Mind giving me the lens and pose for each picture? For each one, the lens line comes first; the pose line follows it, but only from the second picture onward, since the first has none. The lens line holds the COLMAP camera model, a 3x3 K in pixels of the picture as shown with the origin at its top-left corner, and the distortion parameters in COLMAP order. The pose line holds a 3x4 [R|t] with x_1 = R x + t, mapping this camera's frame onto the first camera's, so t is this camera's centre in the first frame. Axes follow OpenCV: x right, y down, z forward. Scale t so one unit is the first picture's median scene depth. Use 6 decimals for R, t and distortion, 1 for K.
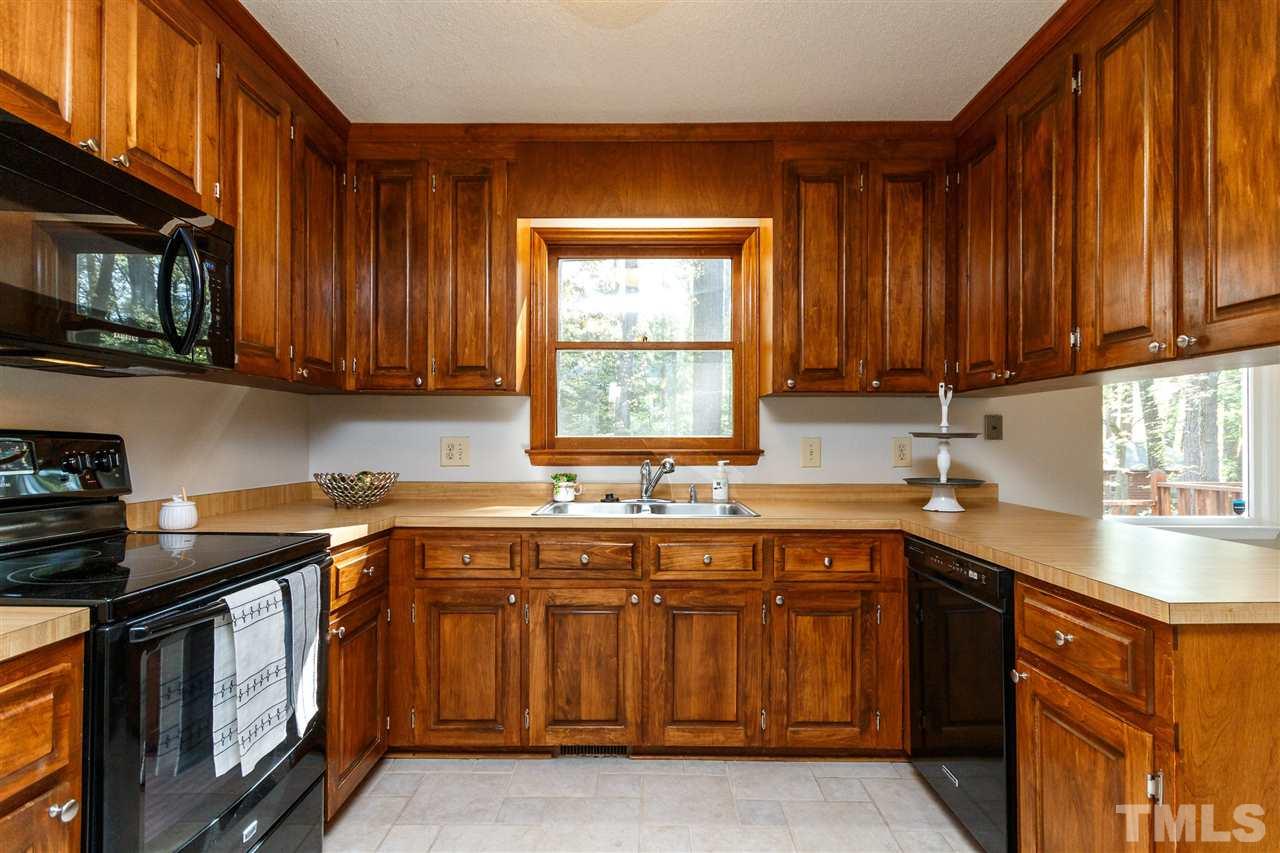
lens RADIAL K [[648.7, 0, 639.3], [0, 648.7, 438.0], [0, 0, 1]] dist [0.003258, 0.000259]
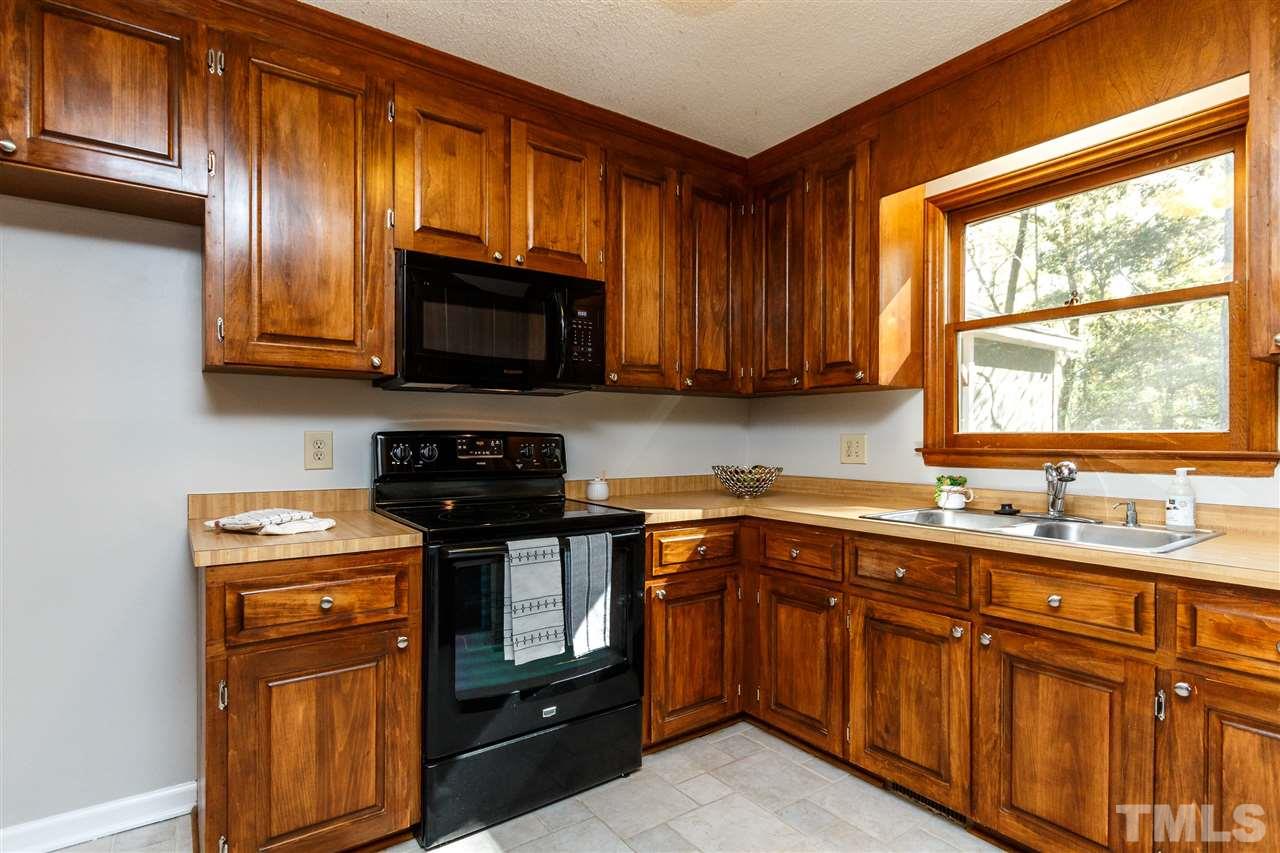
lens RADIAL K [[648.7, 0, 639.3], [0, 648.7, 438.0], [0, 0, 1]] dist [0.003258, 0.000259]
pose [[0.590025, -0.001539, -0.807383, 0.410842], [0.003387, 0.999994, 0.000569, 0.003224], [0.807378, -0.003071, 0.590027, 0.199132]]
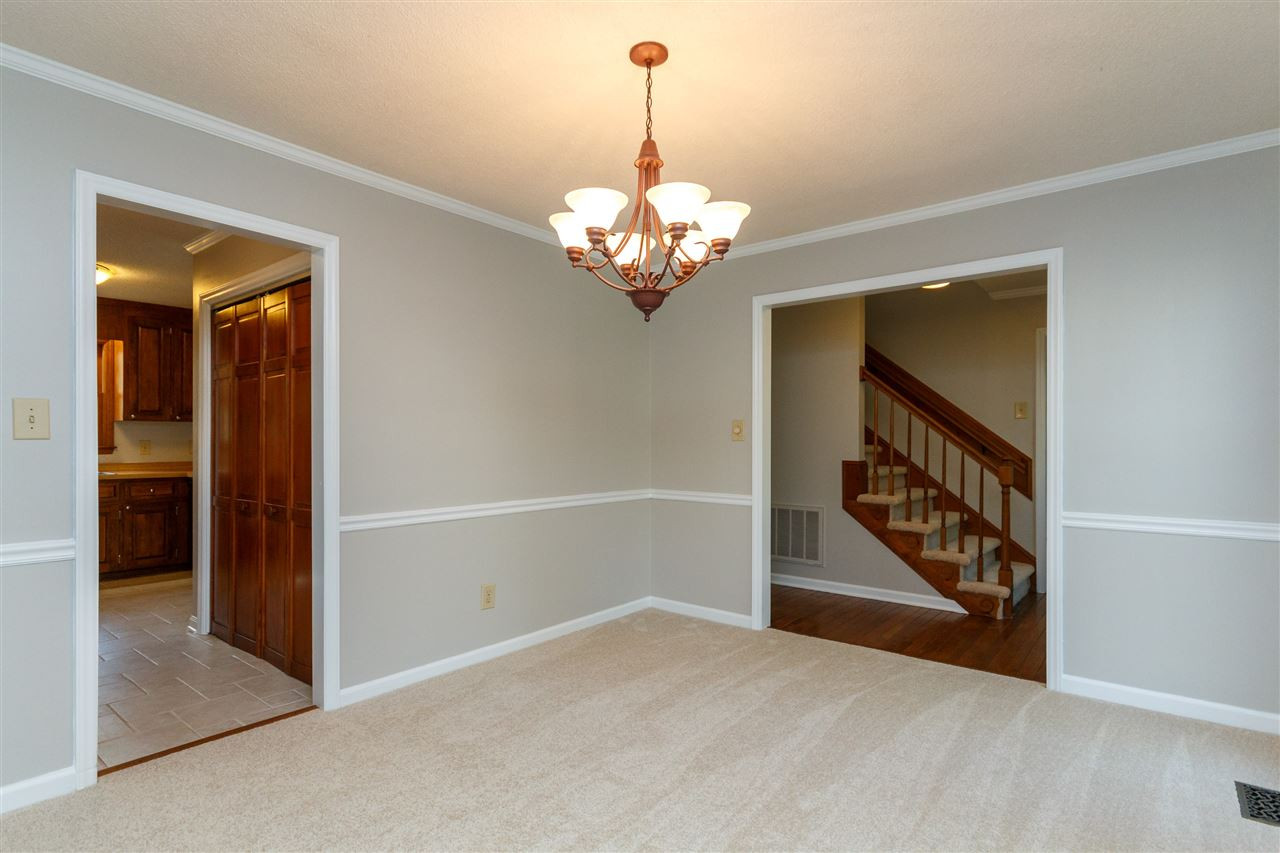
lens RADIAL K [[648.7, 0, 639.3], [0, 648.7, 438.0], [0, 0, 1]] dist [0.003258, 0.000259]
pose [[0.622777, -0.001066, 0.782399, -0.494861], [-0.000939, 0.999997, 0.002111, -0.019783], [-0.782399, -0.002049, 0.622774, -2.008217]]
